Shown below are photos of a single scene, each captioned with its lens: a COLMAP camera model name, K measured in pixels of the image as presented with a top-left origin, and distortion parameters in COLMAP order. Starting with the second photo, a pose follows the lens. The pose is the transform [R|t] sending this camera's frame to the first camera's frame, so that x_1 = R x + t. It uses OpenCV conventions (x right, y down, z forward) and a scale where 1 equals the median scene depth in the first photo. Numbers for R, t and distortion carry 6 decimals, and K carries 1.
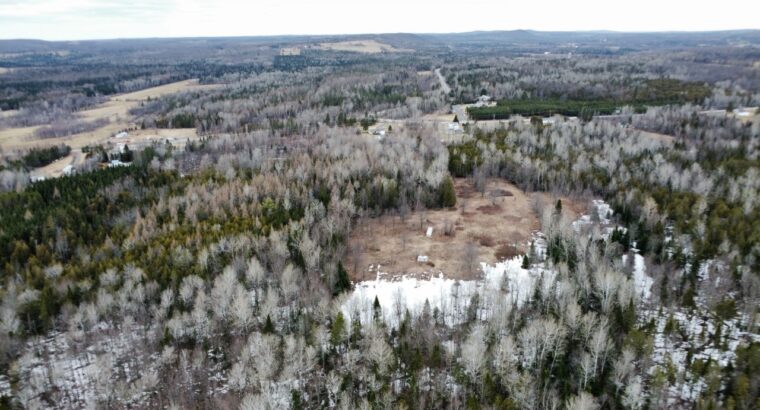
lens RADIAL K [[549.2, 0, 381.9], [0, 549.2, 212.2], [0, 0, 1]] dist [-0.027509, -0.007615]
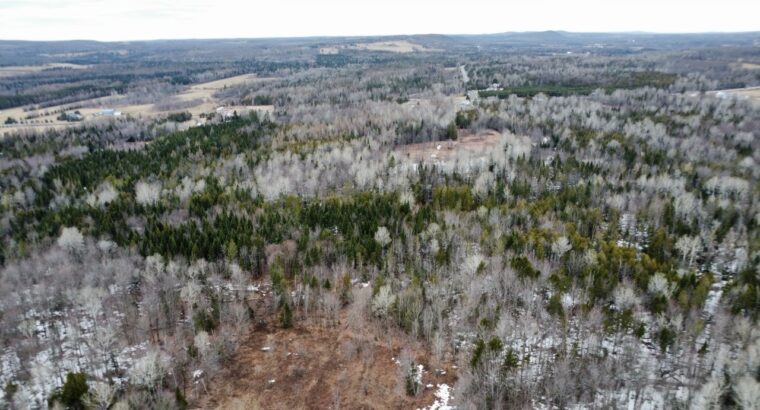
lens RADIAL K [[549.2, 0, 381.9], [0, 549.2, 212.2], [0, 0, 1]] dist [-0.027509, -0.007615]
pose [[0.998447, 0.015213, -0.053587, 0.001089], [-0.015311, 0.999882, -0.001433, 0.090513], [0.053559, 0.002251, 0.998562, -0.273337]]
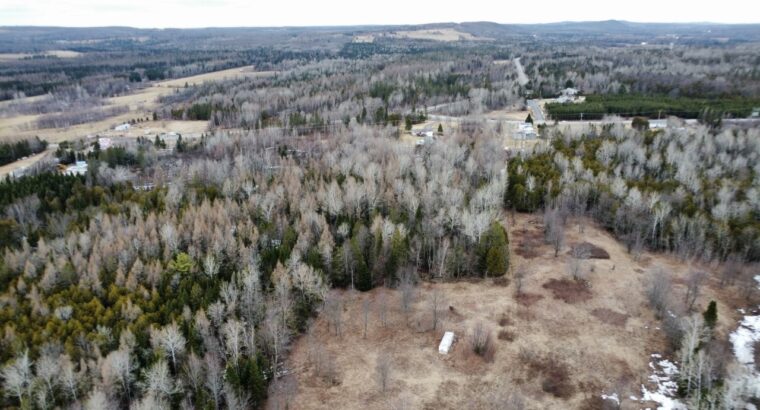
lens RADIAL K [[549.2, 0, 381.9], [0, 549.2, 212.2], [0, 0, 1]] dist [-0.027509, -0.007615]
pose [[0.989520, 0.048202, -0.136110, 0.033650], [-0.046071, 0.998762, 0.018766, -0.035656], [0.136846, -0.012298, 0.990516, 0.174117]]
